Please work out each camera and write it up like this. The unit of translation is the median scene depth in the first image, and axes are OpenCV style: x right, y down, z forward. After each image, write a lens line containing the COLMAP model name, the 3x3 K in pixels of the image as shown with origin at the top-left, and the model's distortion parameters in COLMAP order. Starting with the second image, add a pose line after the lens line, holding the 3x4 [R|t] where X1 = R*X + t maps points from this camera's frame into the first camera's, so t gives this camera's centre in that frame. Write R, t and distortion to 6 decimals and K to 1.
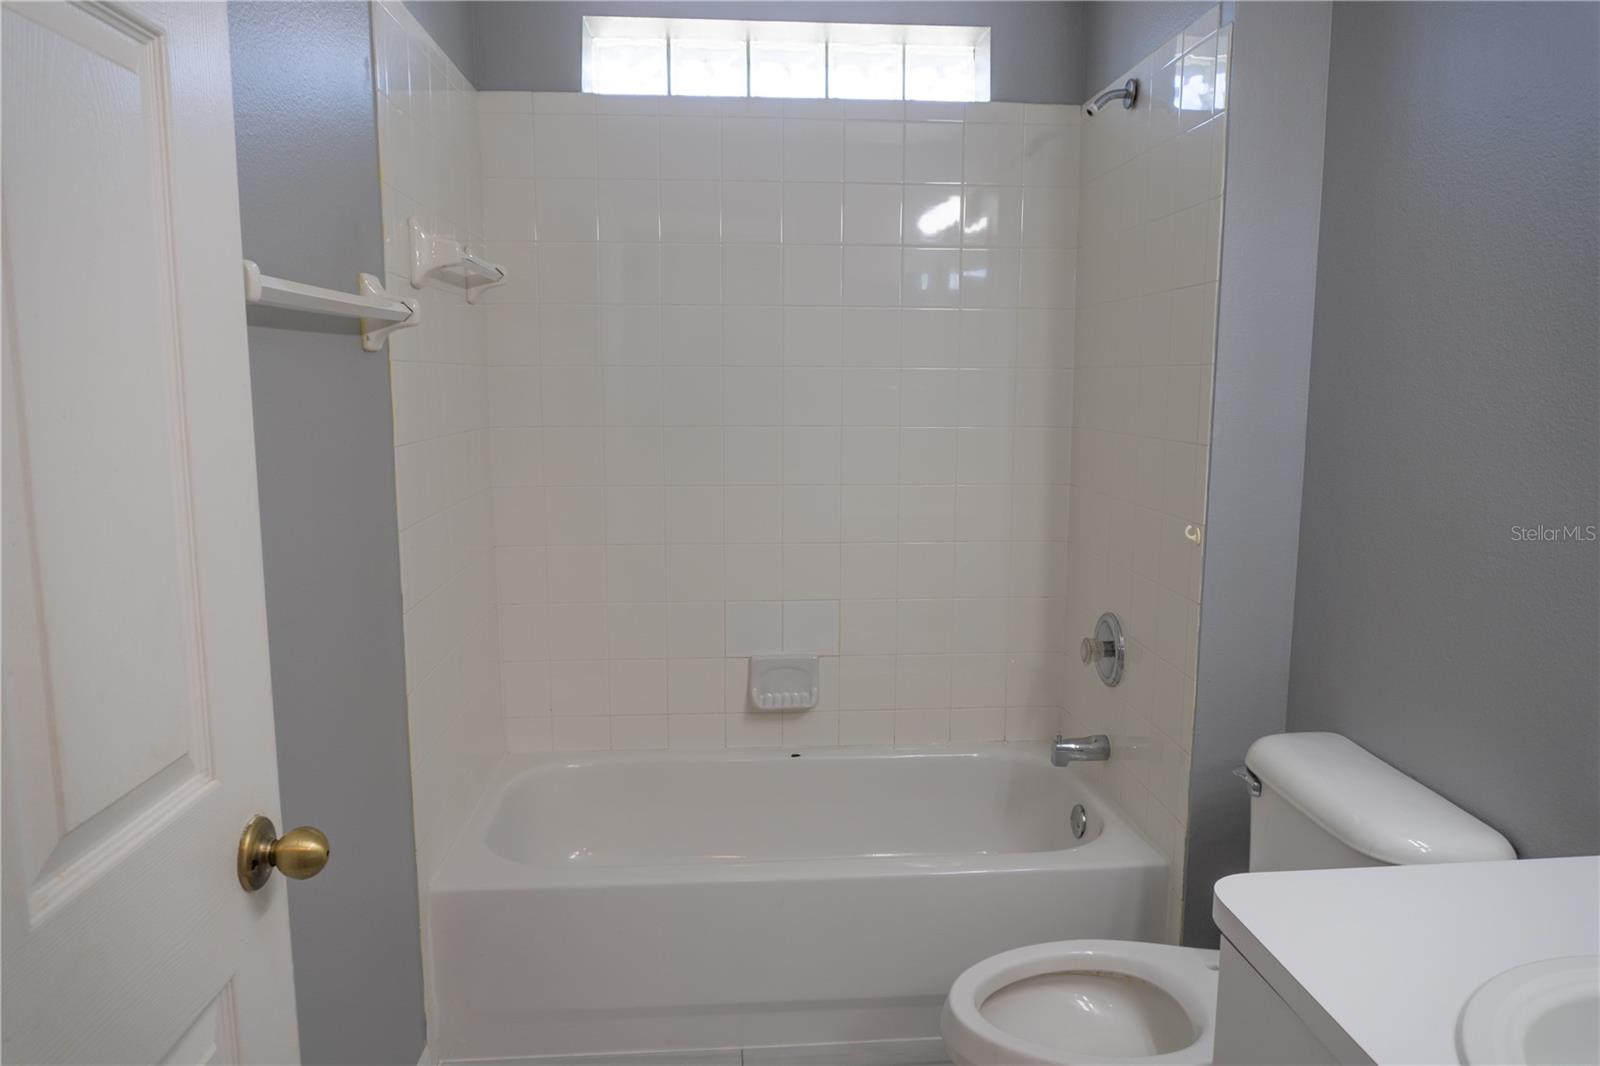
lens RADIAL K [[1065.9, 0, 801.9], [0, 1065.9, 533.2], [0, 0, 1]] dist [-0.024652, 0.002252]
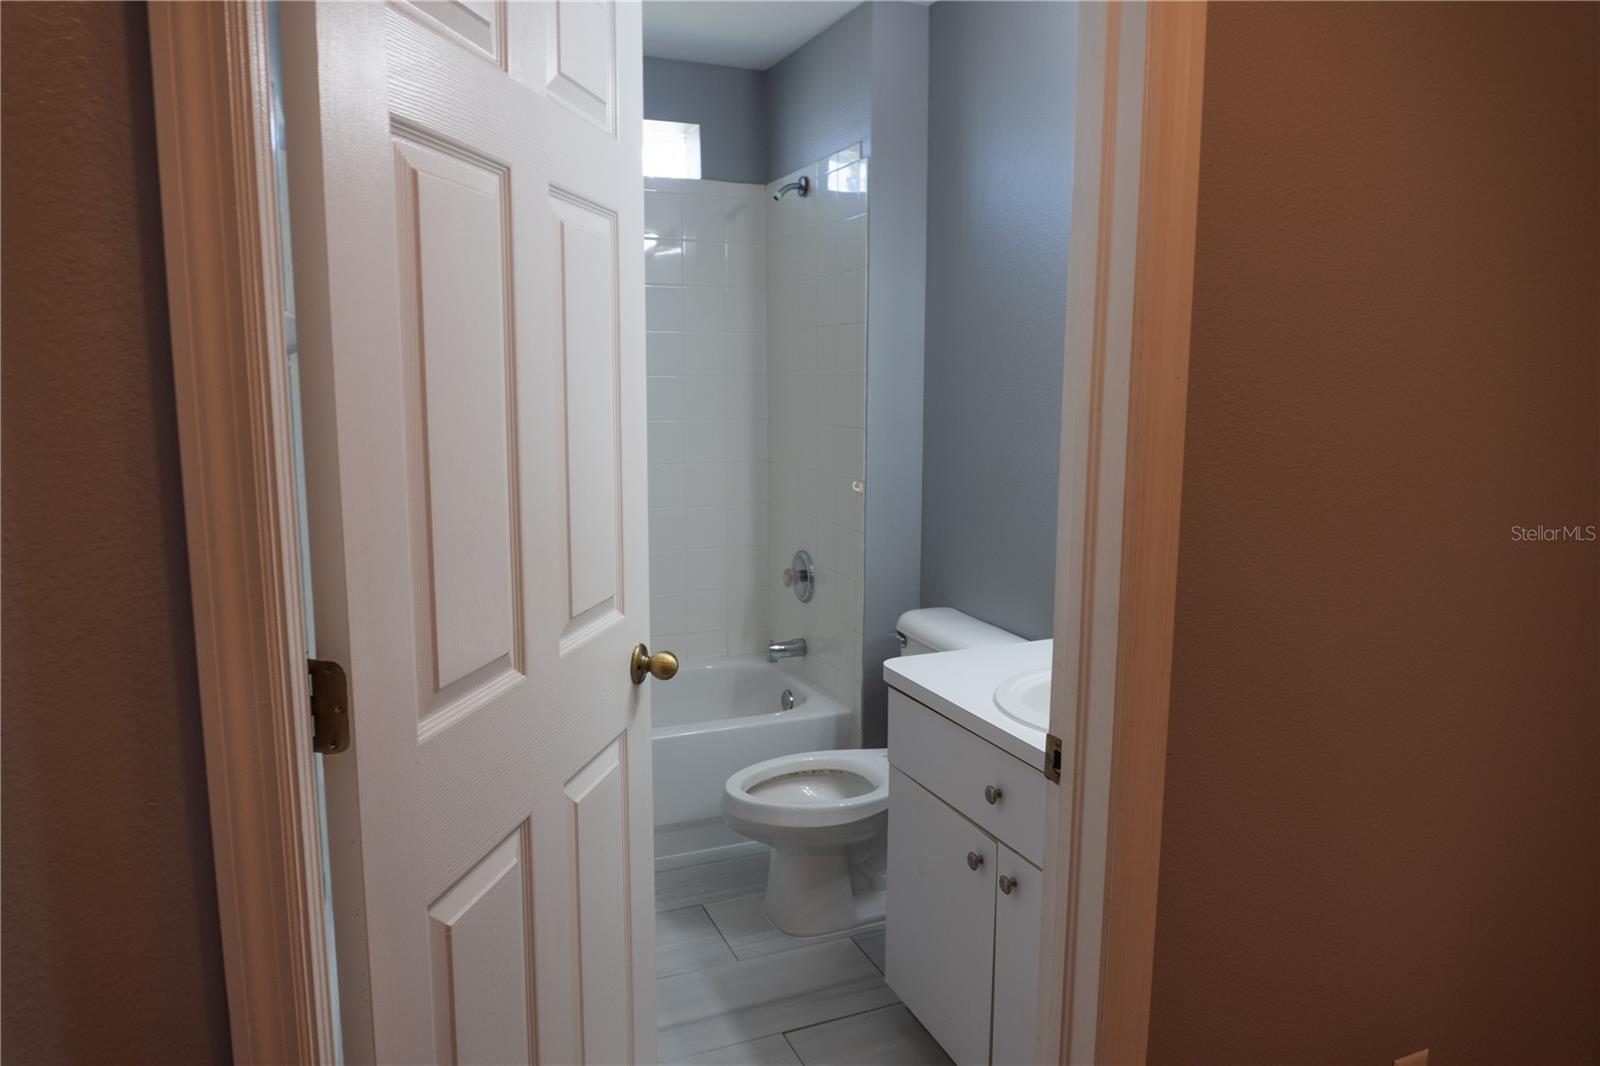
lens RADIAL K [[1065.9, 0, 801.9], [0, 1065.9, 533.2], [0, 0, 1]] dist [-0.024652, 0.002252]
pose [[0.949781, -0.045341, 0.309613, -0.149393], [0.044632, 0.998959, 0.009376, 0.039698], [-0.309716, 0.004913, 0.950817, -0.347998]]
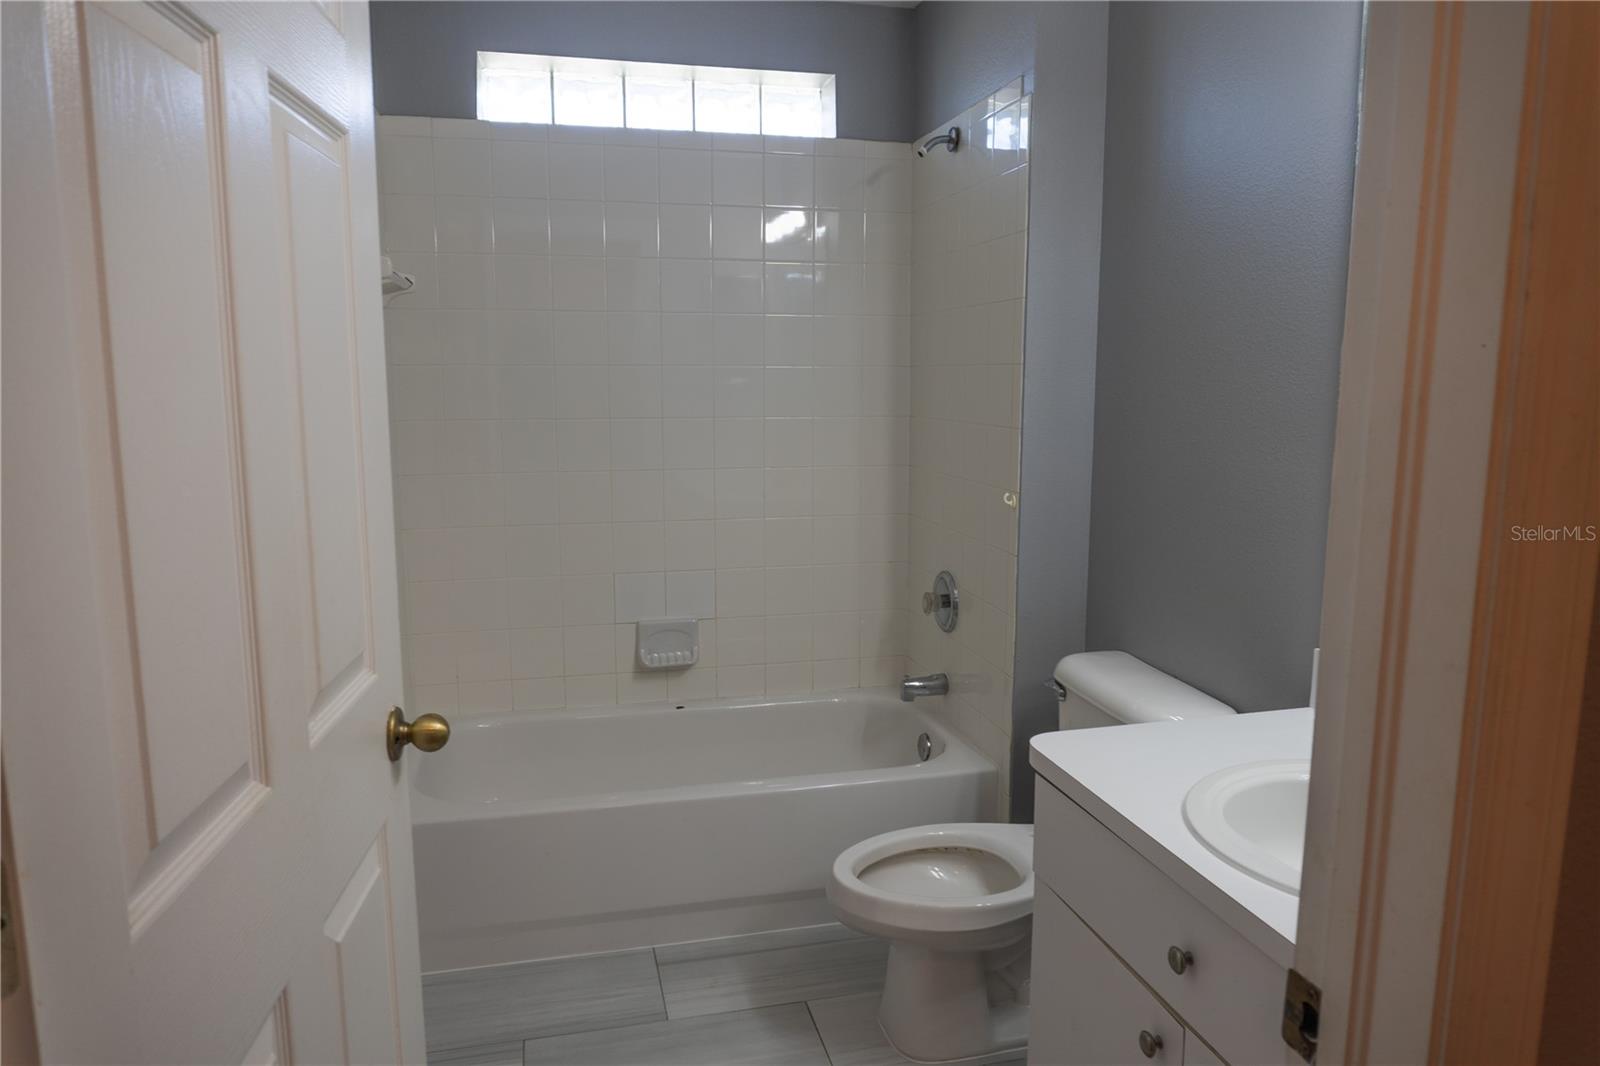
lens RADIAL K [[1065.9, 0, 801.9], [0, 1065.9, 533.2], [0, 0, 1]] dist [-0.024652, 0.002252]
pose [[0.987252, -0.025535, 0.157106, -0.058143], [0.024734, 0.999669, 0.007052, 0.020439], [-0.157234, -0.003077, 0.987557, -0.161226]]
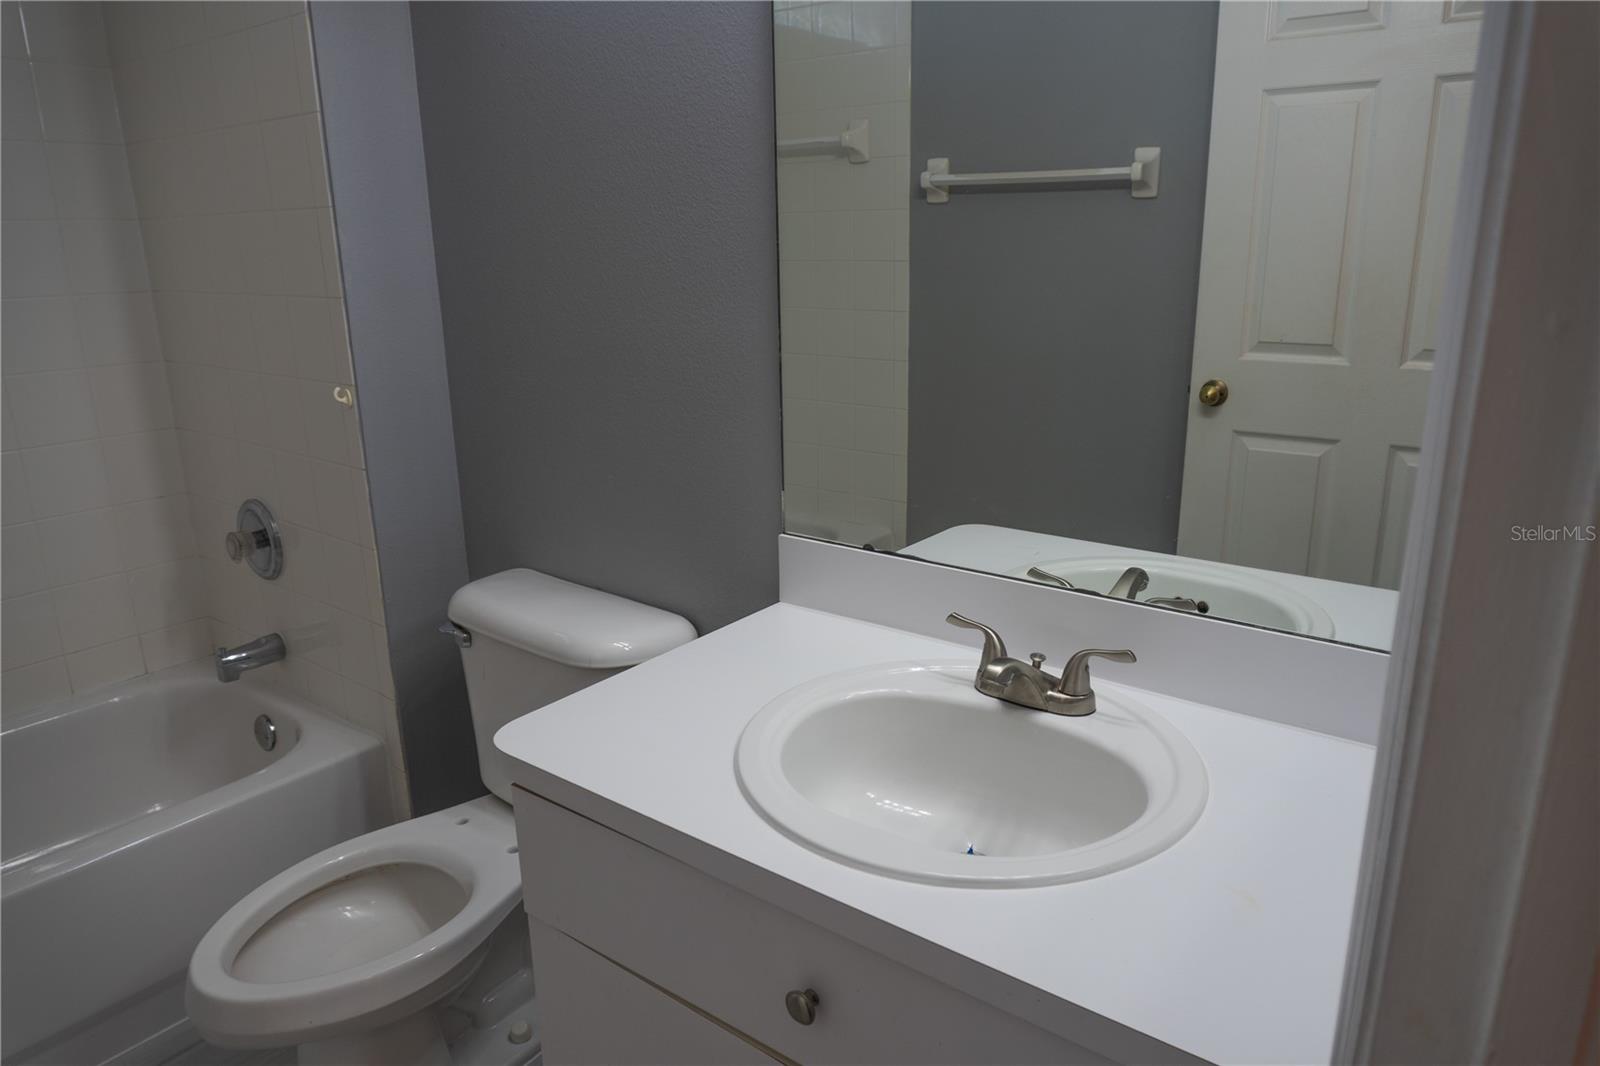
lens RADIAL K [[1065.9, 0, 801.9], [0, 1065.9, 533.2], [0, 0, 1]] dist [-0.024652, 0.002252]
pose [[0.671792, -0.213342, 0.709352, -0.036439], [0.123391, 0.976477, 0.176823, 0.002725], [-0.730390, -0.031261, 0.682314, 0.060394]]
